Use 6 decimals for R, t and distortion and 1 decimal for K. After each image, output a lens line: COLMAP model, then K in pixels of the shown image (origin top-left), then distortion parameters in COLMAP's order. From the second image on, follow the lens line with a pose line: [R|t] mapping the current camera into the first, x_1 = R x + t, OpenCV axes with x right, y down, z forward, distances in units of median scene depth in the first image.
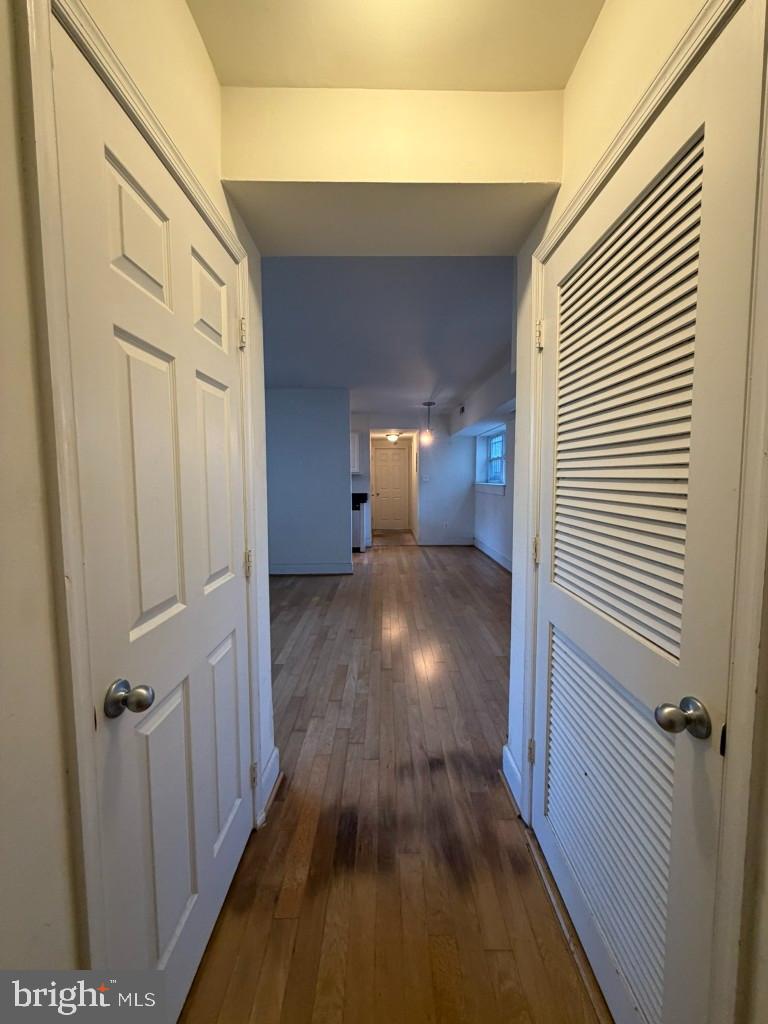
lens RADIAL K [[413.0, 0, 377.9], [0, 413.0, 514.2], [0, 0, 1]] dist [0.000822, 0.000034]
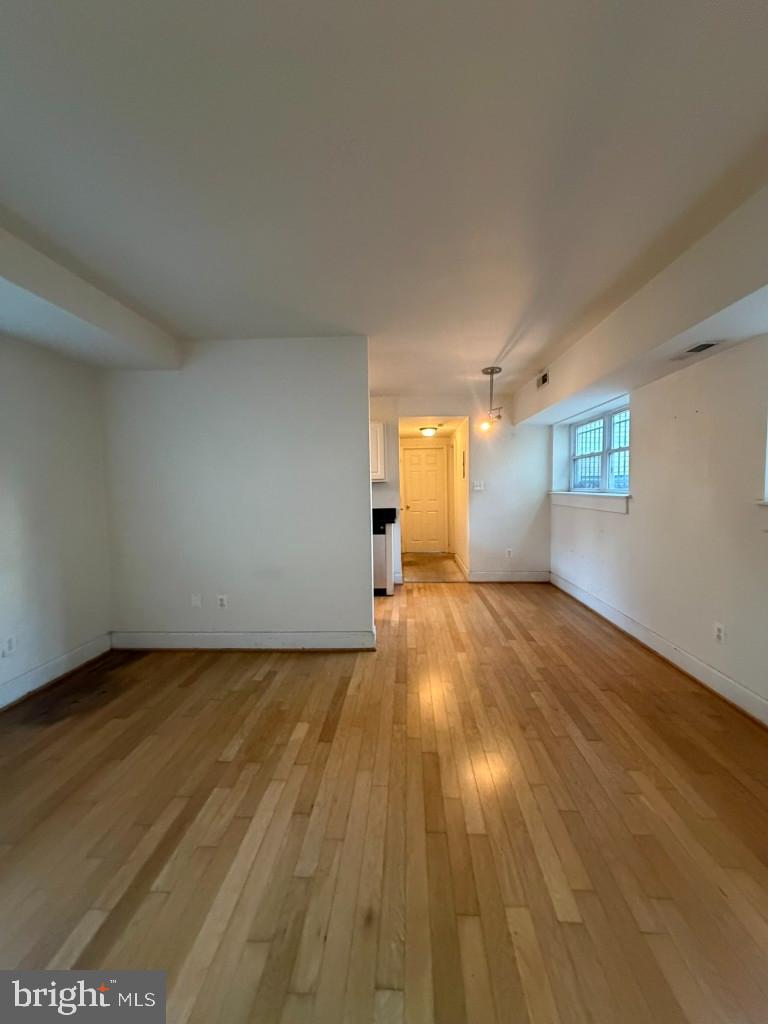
lens RADIAL K [[413.0, 0, 387.4], [0, 413.0, 506.9], [0, 0, 1]] dist [0.000822, 0.000034]
pose [[0.999343, -0.009728, -0.034920, -0.016306], [0.008427, 0.999272, -0.037200, -0.029311], [0.035257, 0.036881, 0.998698, 0.319175]]
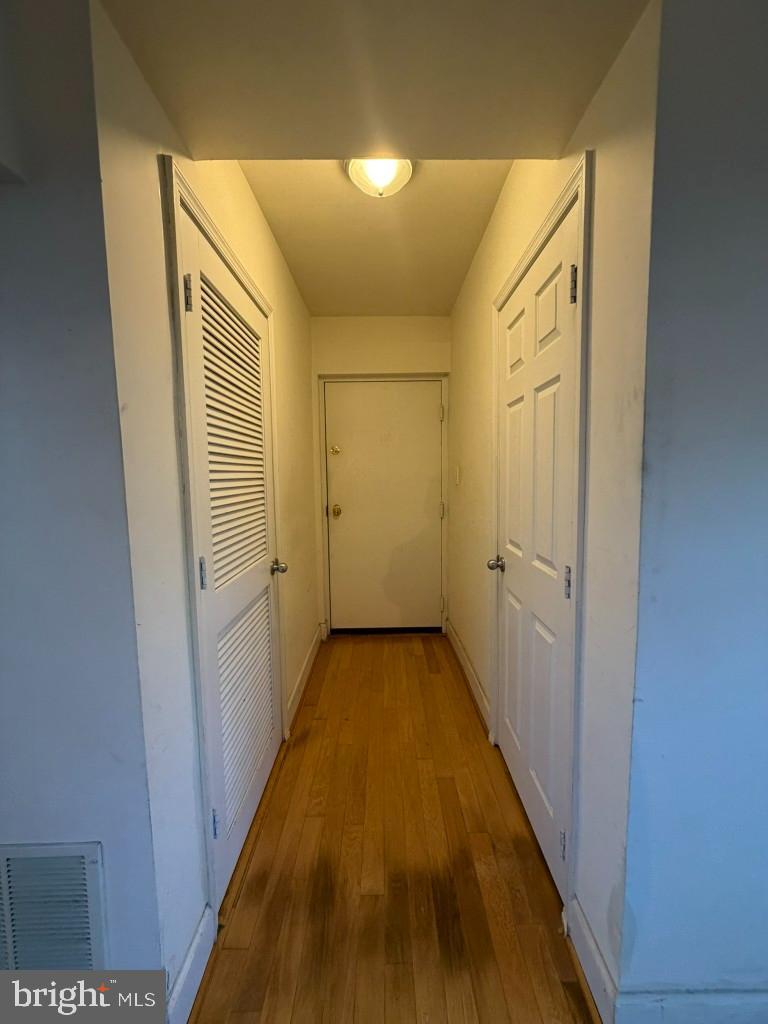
lens RADIAL K [[413.0, 0, 384.7], [0, 413.0, 512.1], [0, 0, 1]] dist [0.000822, 0.000034]
pose [[-0.999646, 0.020404, -0.017078, 0.044228], [0.017005, 0.983566, 0.179744, -0.147019], [0.020465, 0.179390, -0.983565, 1.611421]]
